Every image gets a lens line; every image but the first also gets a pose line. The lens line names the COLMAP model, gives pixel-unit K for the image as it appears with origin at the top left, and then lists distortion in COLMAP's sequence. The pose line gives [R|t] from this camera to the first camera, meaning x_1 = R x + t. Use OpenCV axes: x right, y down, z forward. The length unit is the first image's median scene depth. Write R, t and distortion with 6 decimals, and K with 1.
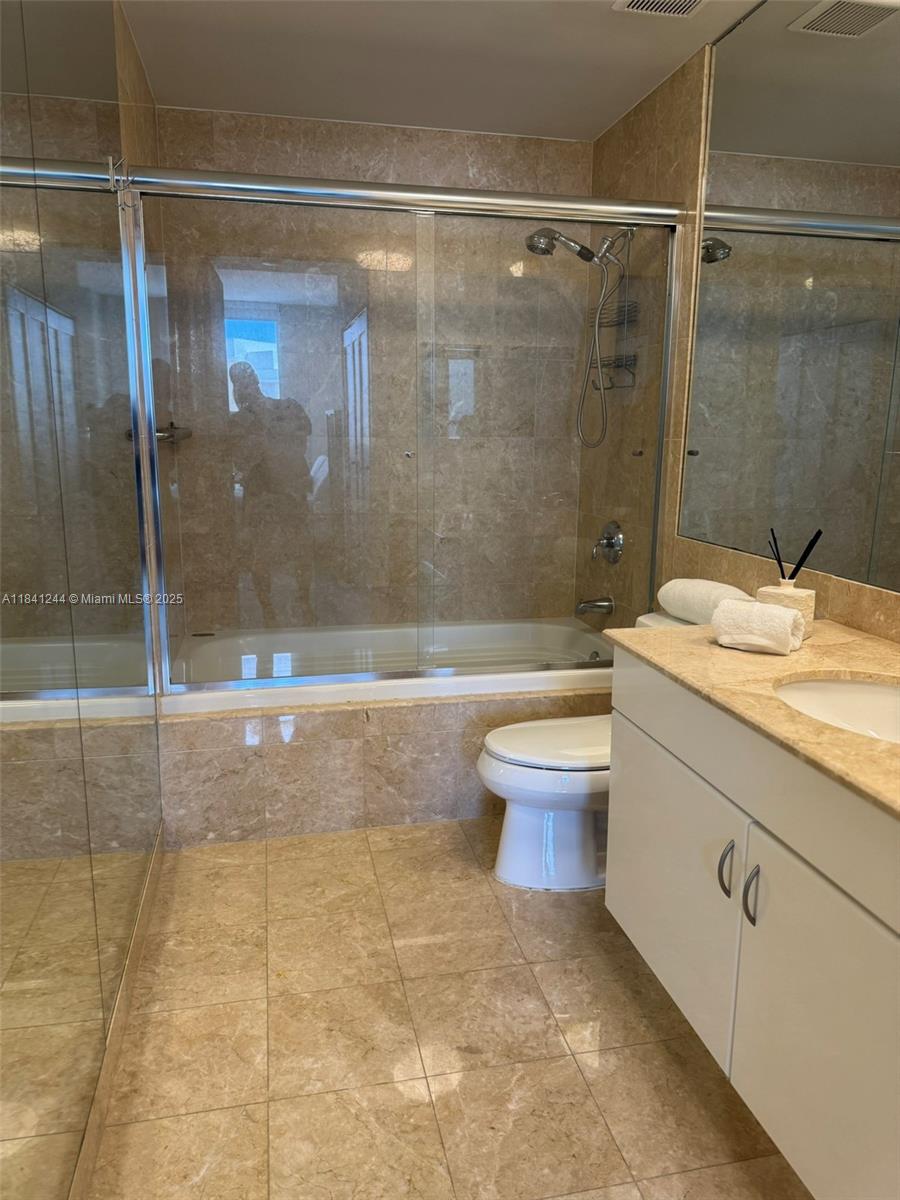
lens RADIAL K [[845.4, 0, 460.2], [0, 845.4, 596.5], [0, 0, 1]] dist [0.040166, -0.031634]
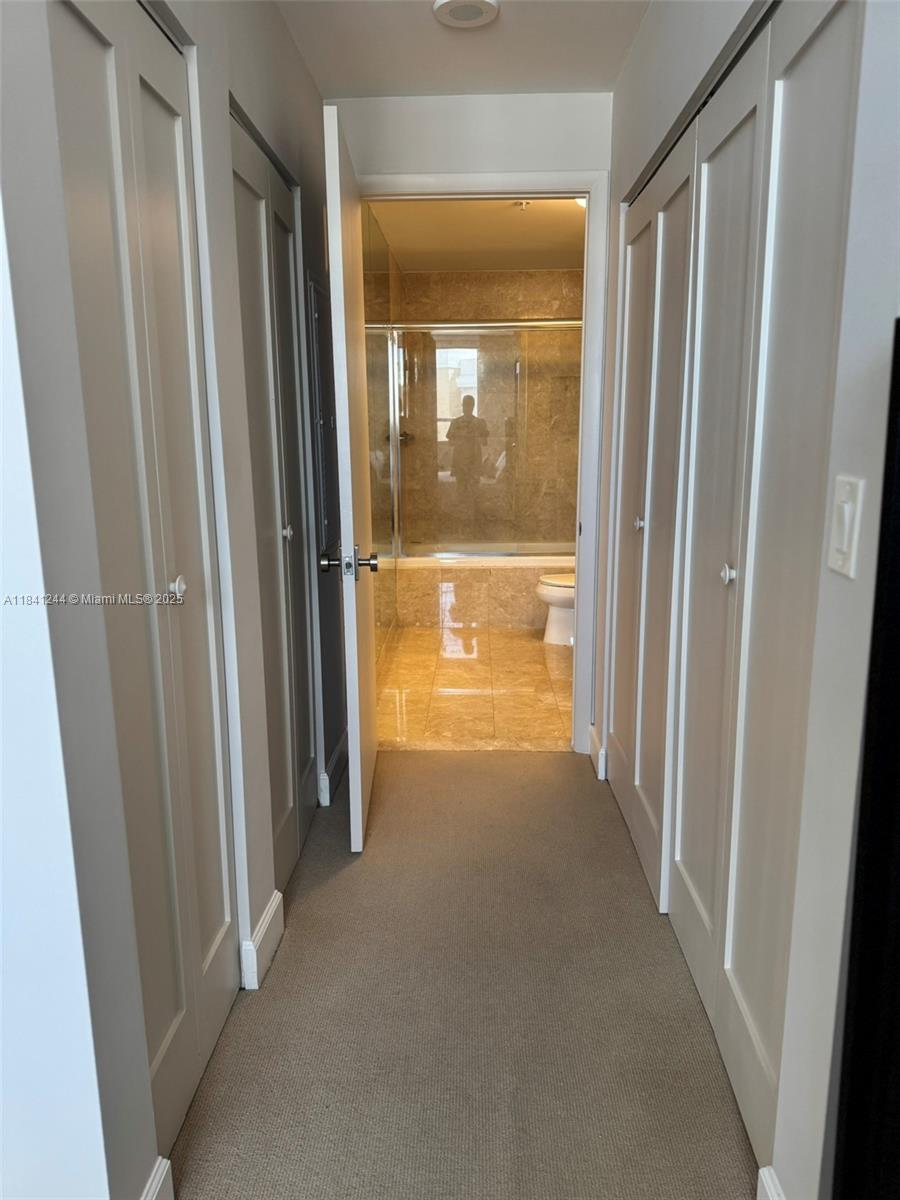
lens RADIAL K [[845.4, 0, 447.9], [0, 845.4, 604.9], [0, 0, 1]] dist [0.040166, -0.031634]
pose [[0.967472, 0.037450, -0.250193, 0.304133], [-0.032306, 0.999174, 0.024635, 0.168236], [0.250909, -0.015751, 0.967883, -1.014589]]
